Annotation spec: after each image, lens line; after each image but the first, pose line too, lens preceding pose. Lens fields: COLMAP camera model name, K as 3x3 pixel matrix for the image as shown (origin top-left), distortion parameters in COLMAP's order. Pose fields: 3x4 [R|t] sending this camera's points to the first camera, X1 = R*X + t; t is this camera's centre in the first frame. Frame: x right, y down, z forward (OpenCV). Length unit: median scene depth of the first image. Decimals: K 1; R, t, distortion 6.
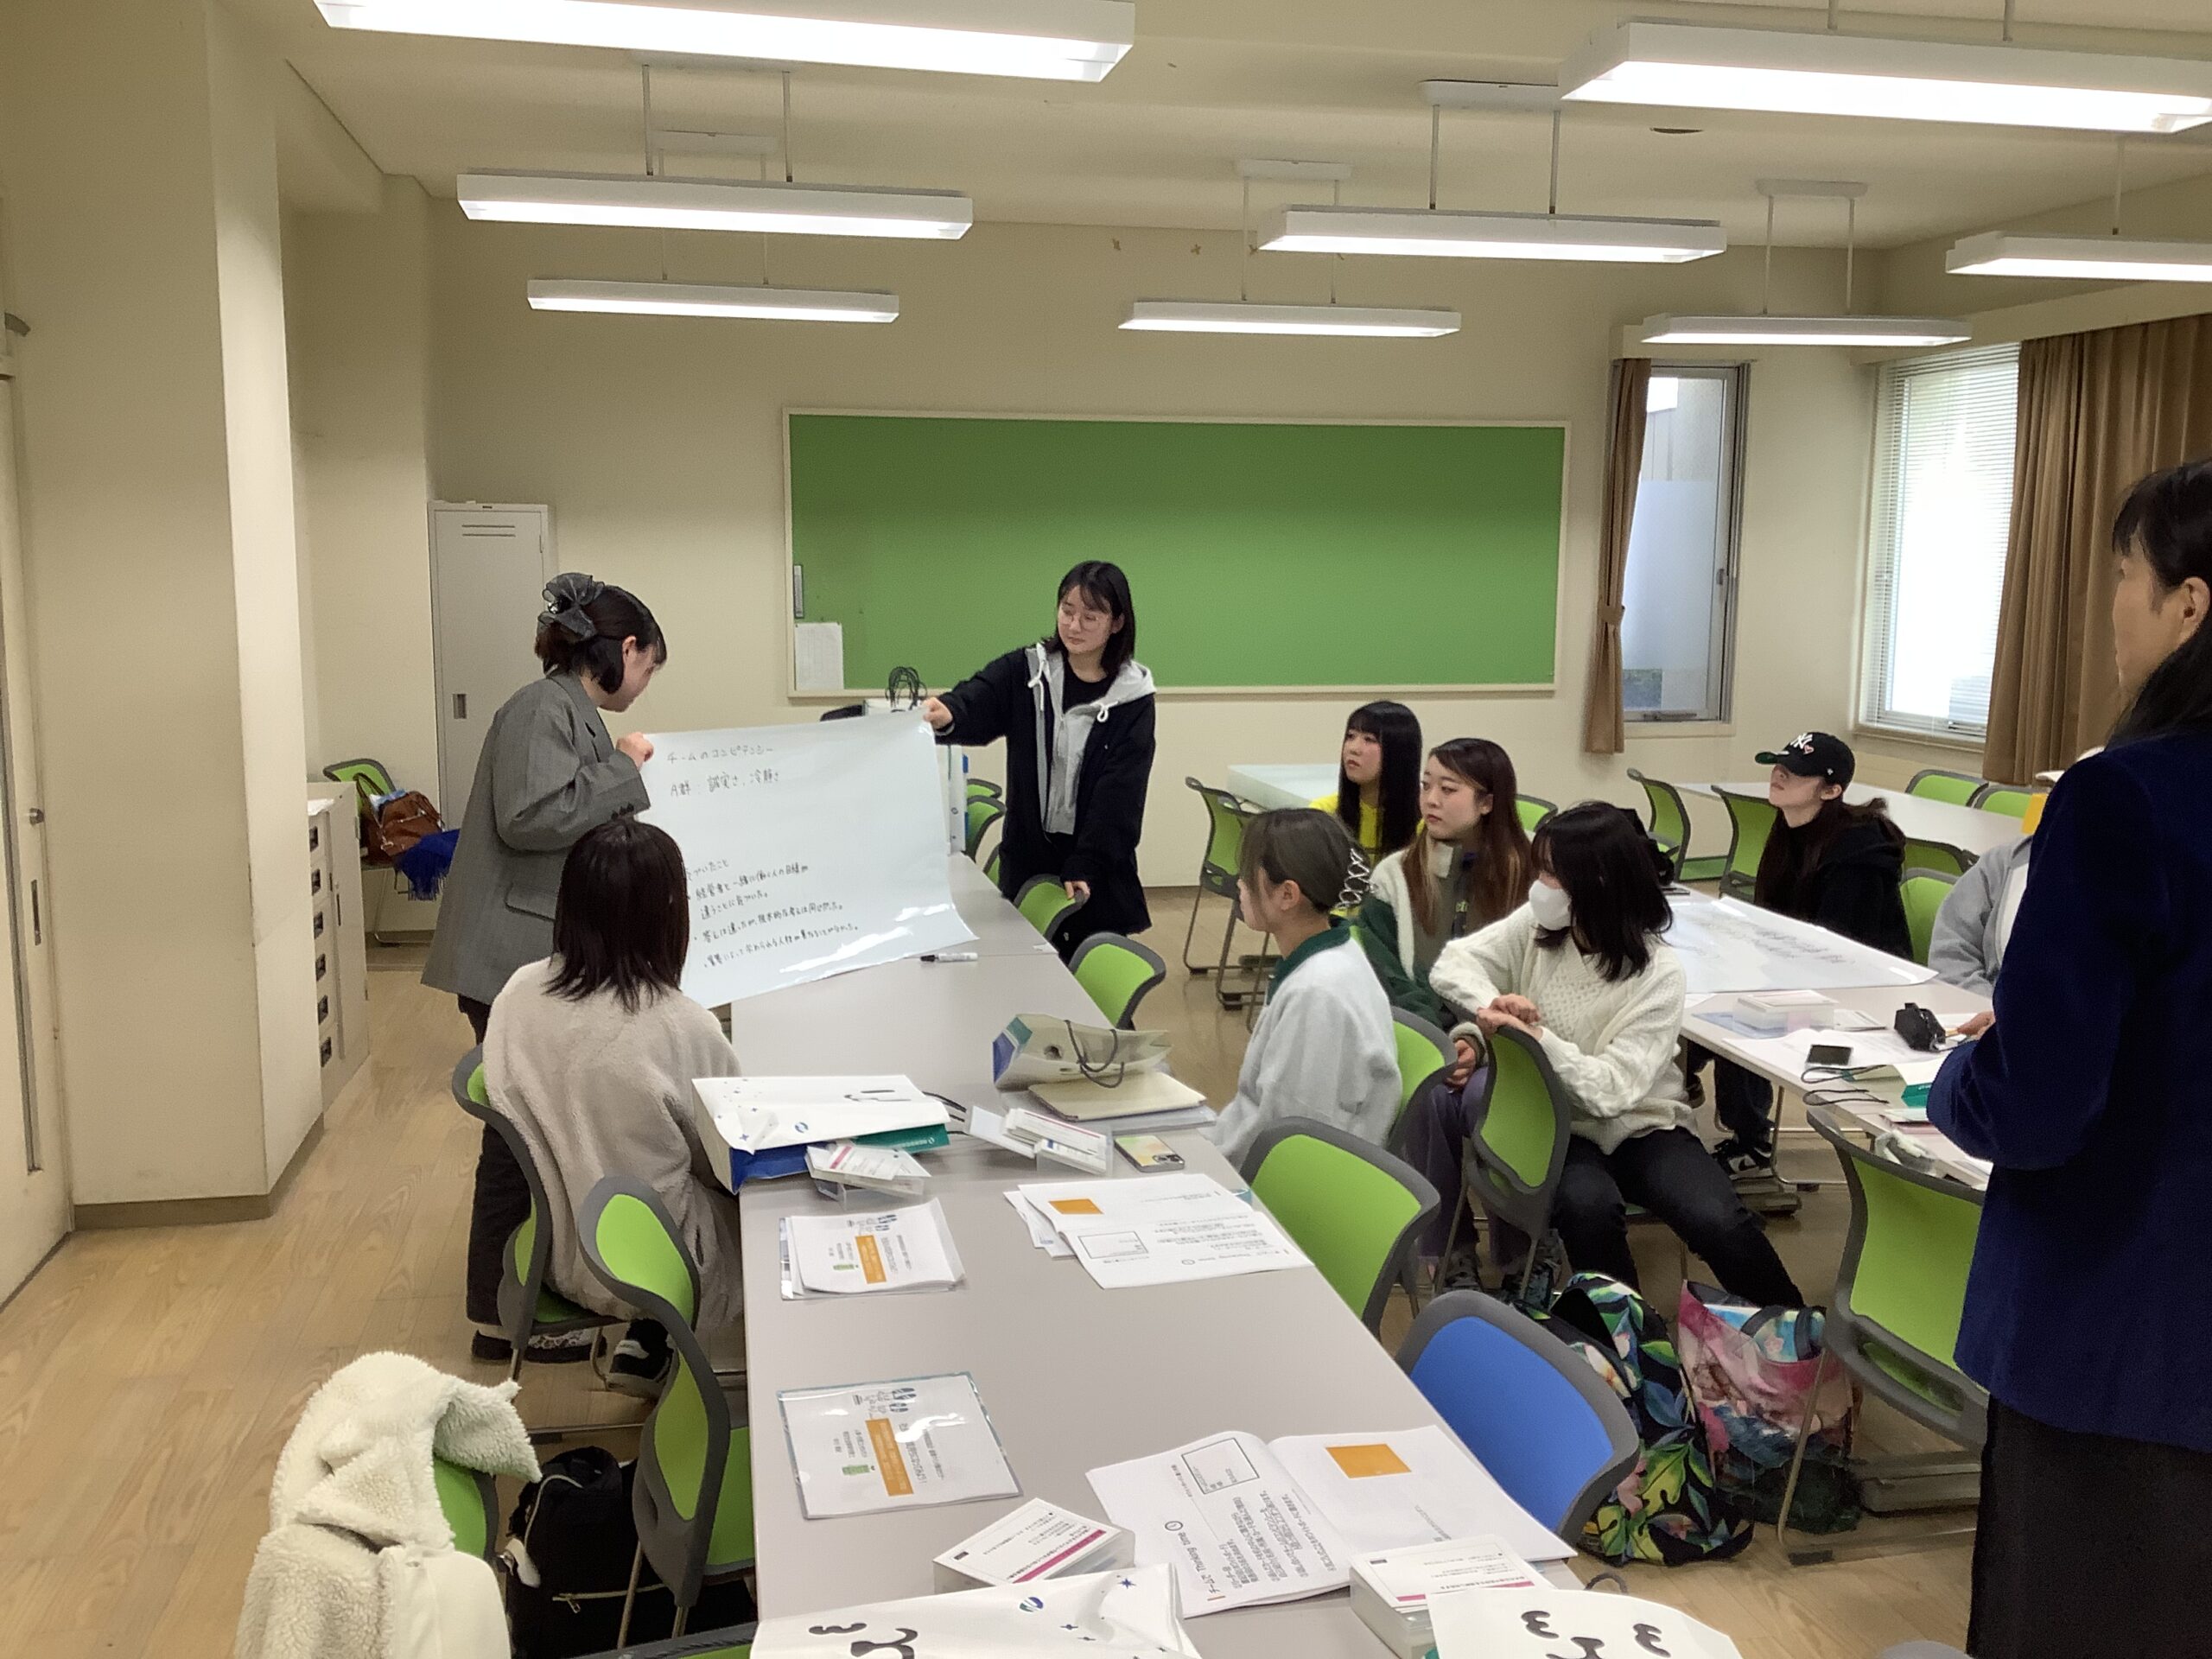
lens RADIAL K [[1991.5, 0, 1104.6], [0, 1991.5, 809.2], [0, 0, 1]] dist [0.129879, -0.258448]
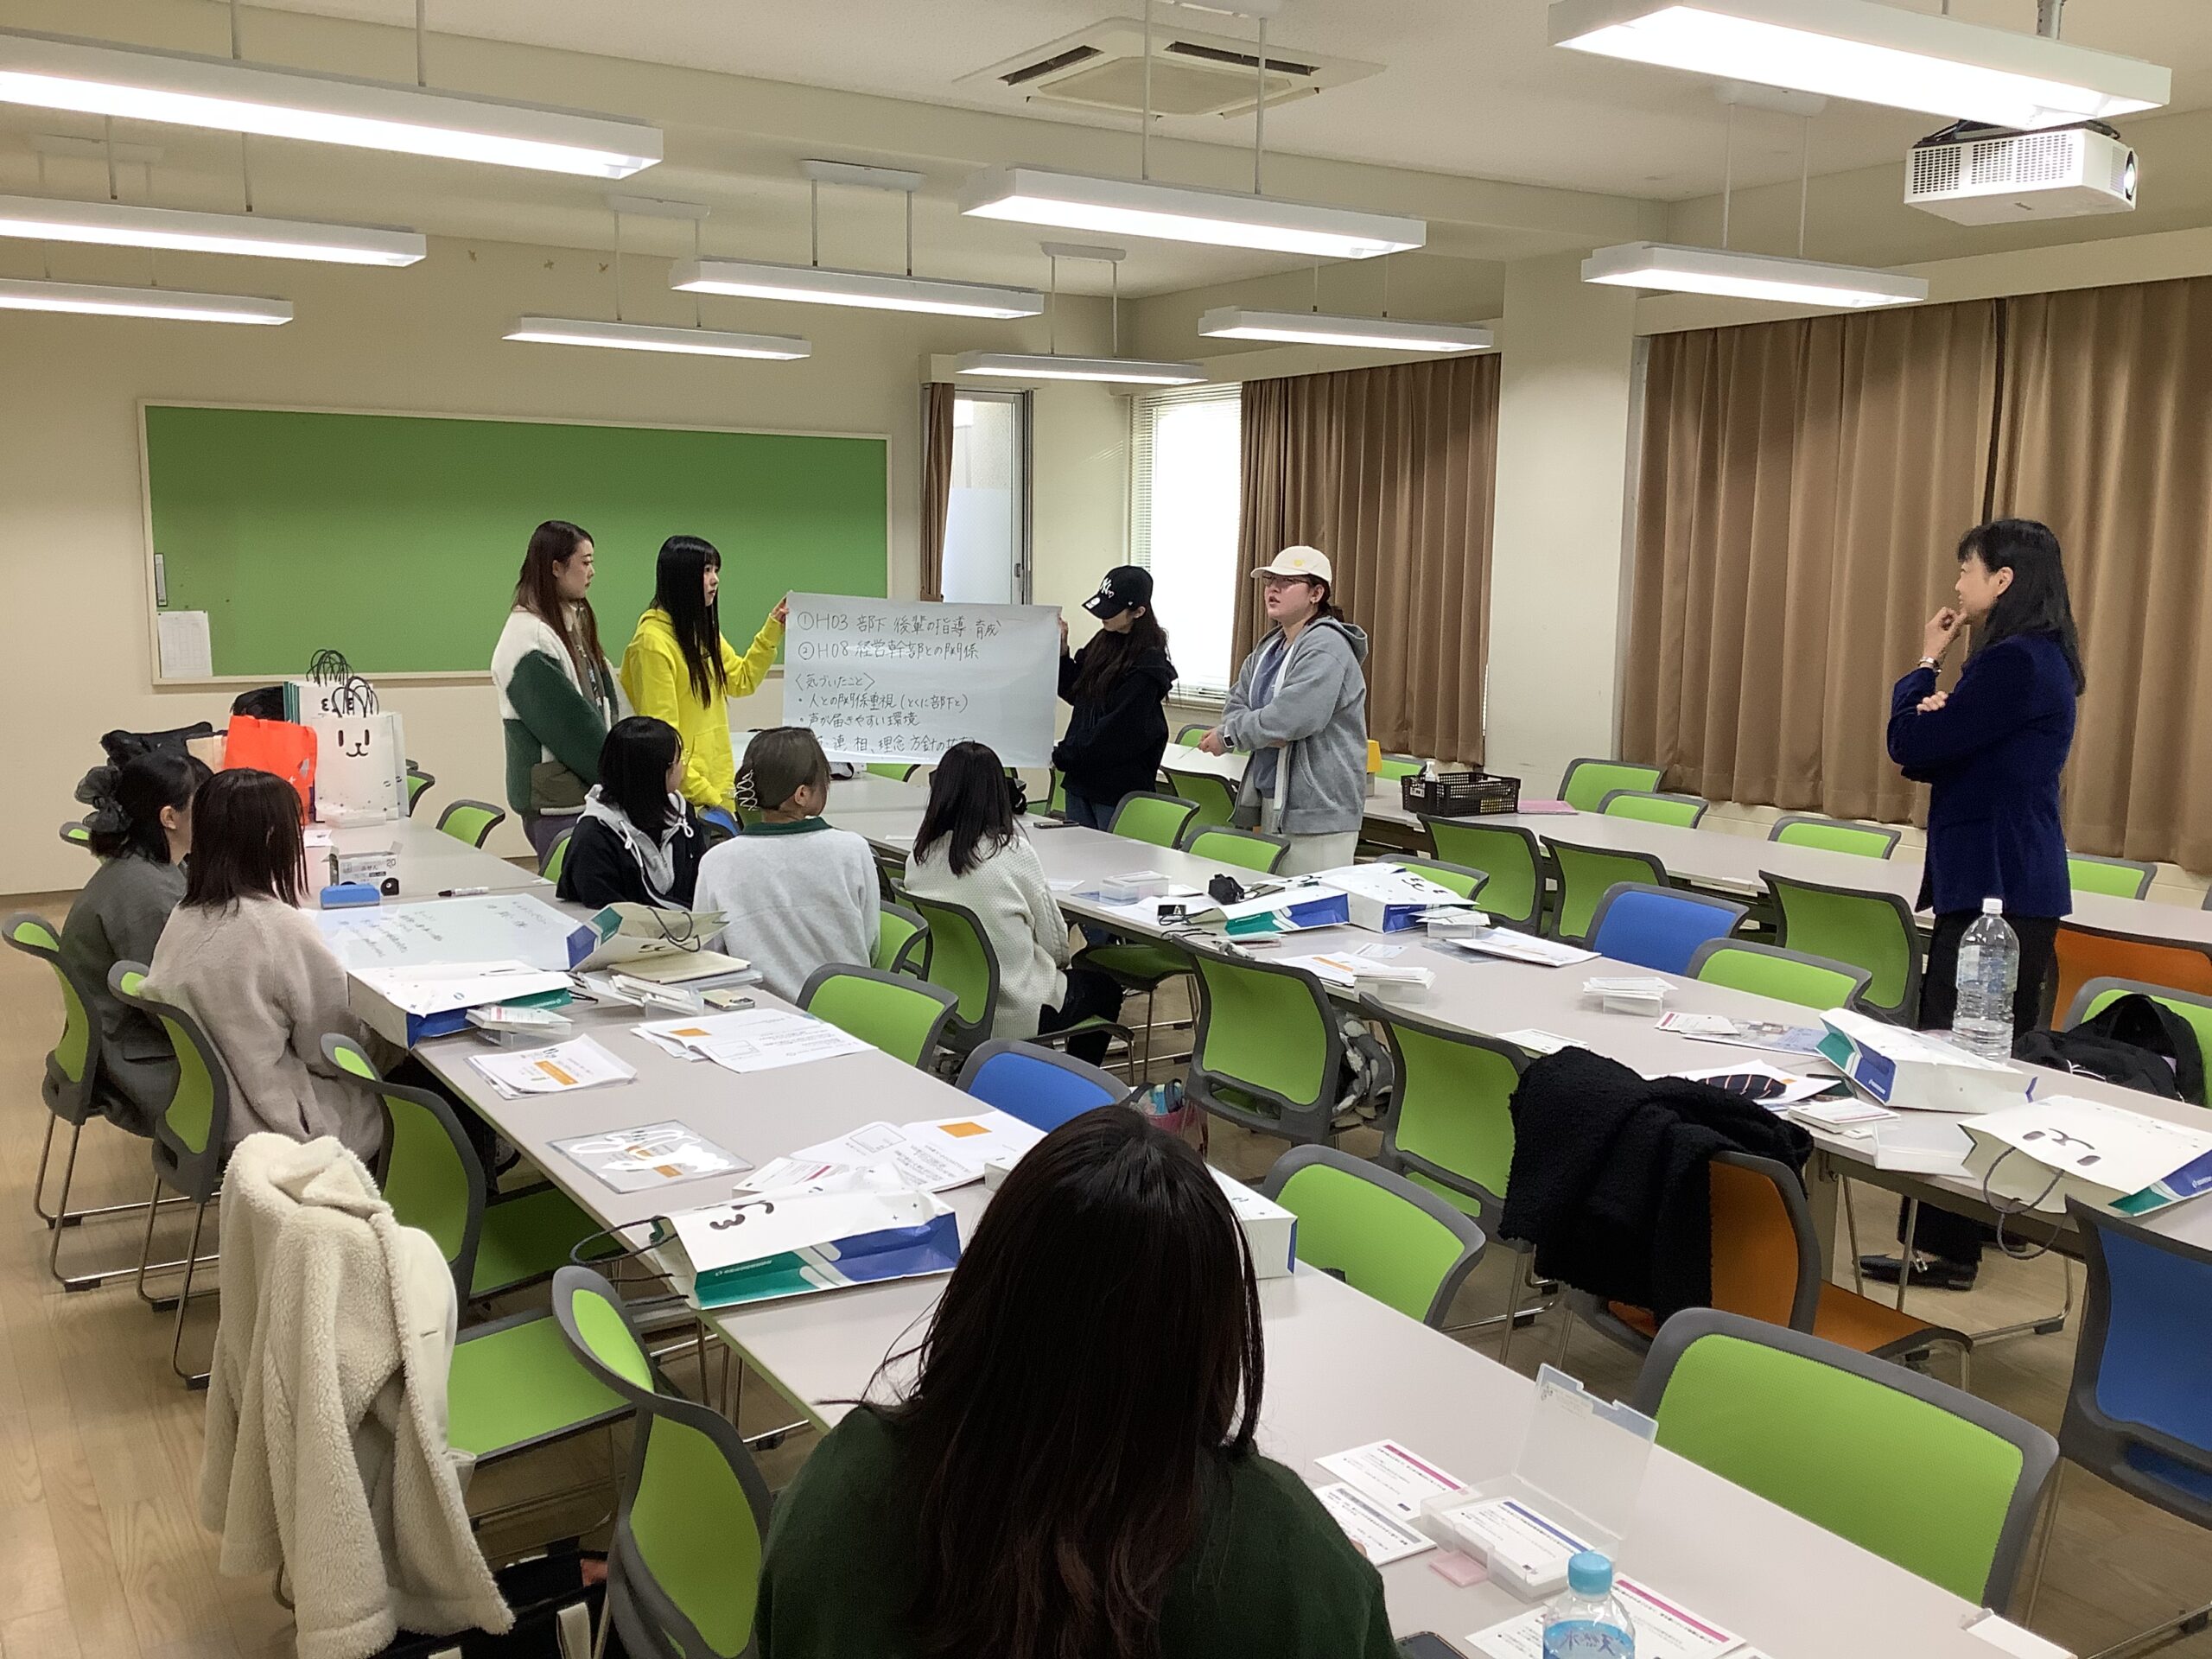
lens RADIAL K [[1991.5, 0, 1104.6], [0, 1991.5, 809.2], [0, 0, 1]] dist [0.129879, -0.258448]
pose [[0.933072, -0.042986, 0.357112, -0.119663], [0.041816, 0.999065, 0.011000, 0.023374], [-0.357251, 0.004669, 0.933997, -0.188610]]
